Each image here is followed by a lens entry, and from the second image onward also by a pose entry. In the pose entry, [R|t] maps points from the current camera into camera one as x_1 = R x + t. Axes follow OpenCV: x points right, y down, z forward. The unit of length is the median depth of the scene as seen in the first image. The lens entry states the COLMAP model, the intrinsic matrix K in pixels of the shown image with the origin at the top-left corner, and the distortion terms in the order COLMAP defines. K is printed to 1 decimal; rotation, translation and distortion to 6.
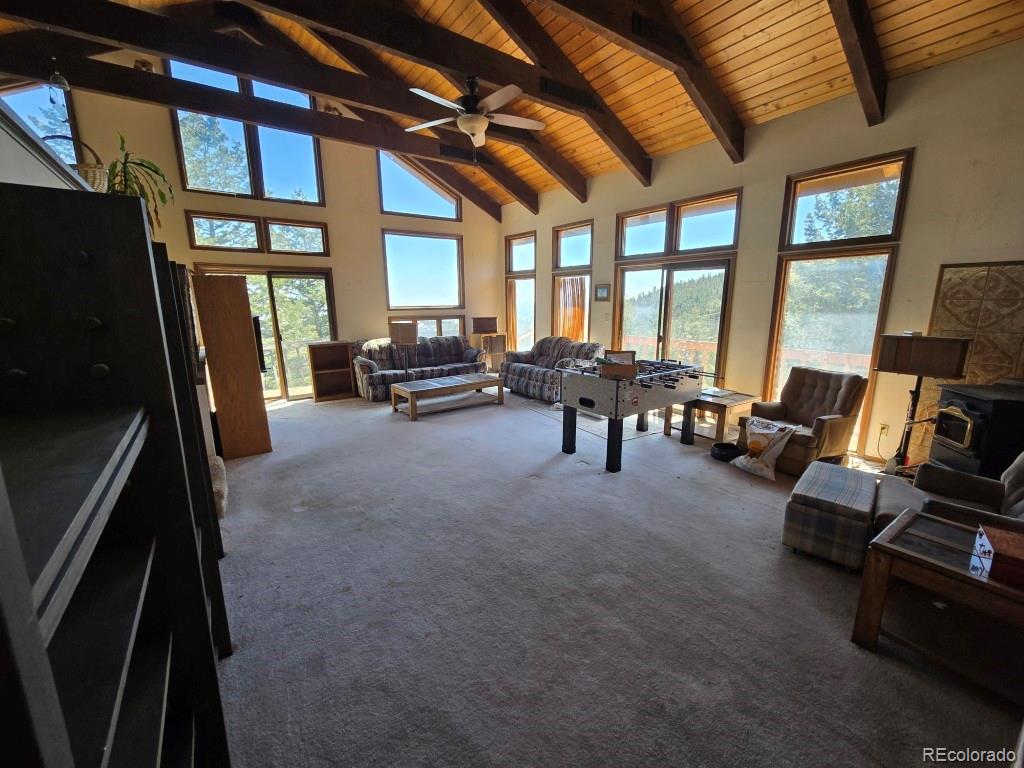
lens RADIAL K [[418.4, 0, 511.7], [0, 418.4, 386.7], [0, 0, 1]] dist [0.001209, 0.000332]
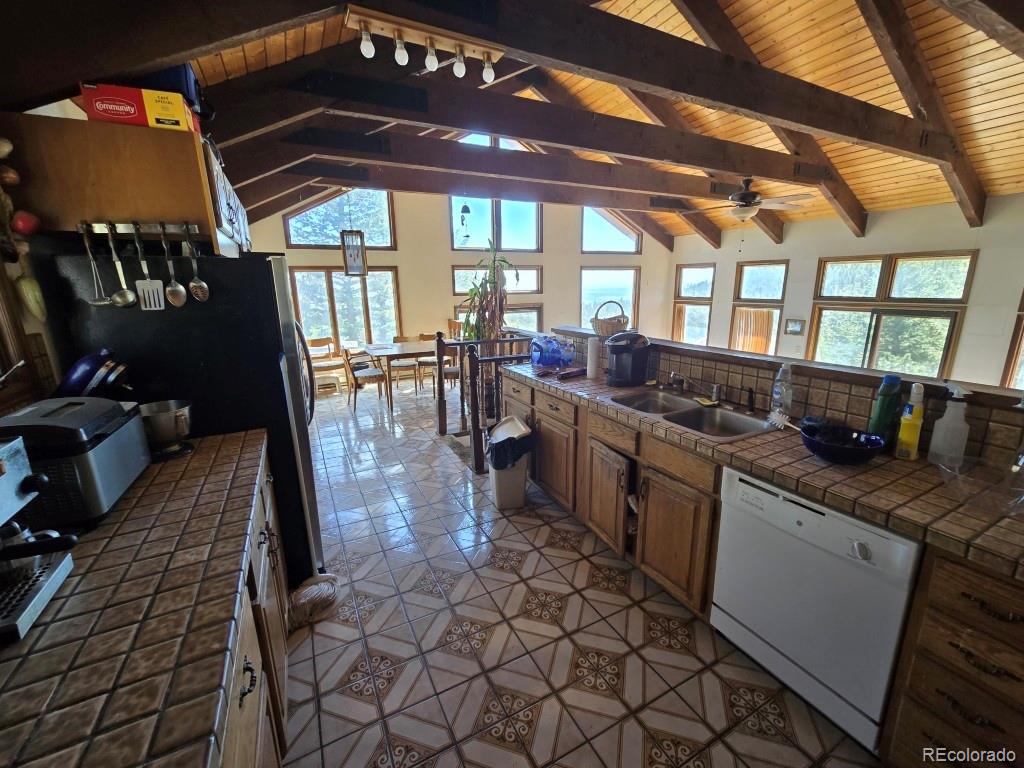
lens RADIAL K [[418.4, 0, 516.3], [0, 418.4, 383.1], [0, 0, 1]] dist [0.001209, 0.000332]
pose [[0.990823, 0.022512, -0.133278, -0.356947], [-0.018615, 0.999364, 0.030419, -0.098113], [0.133878, -0.027659, 0.990612, -0.188300]]
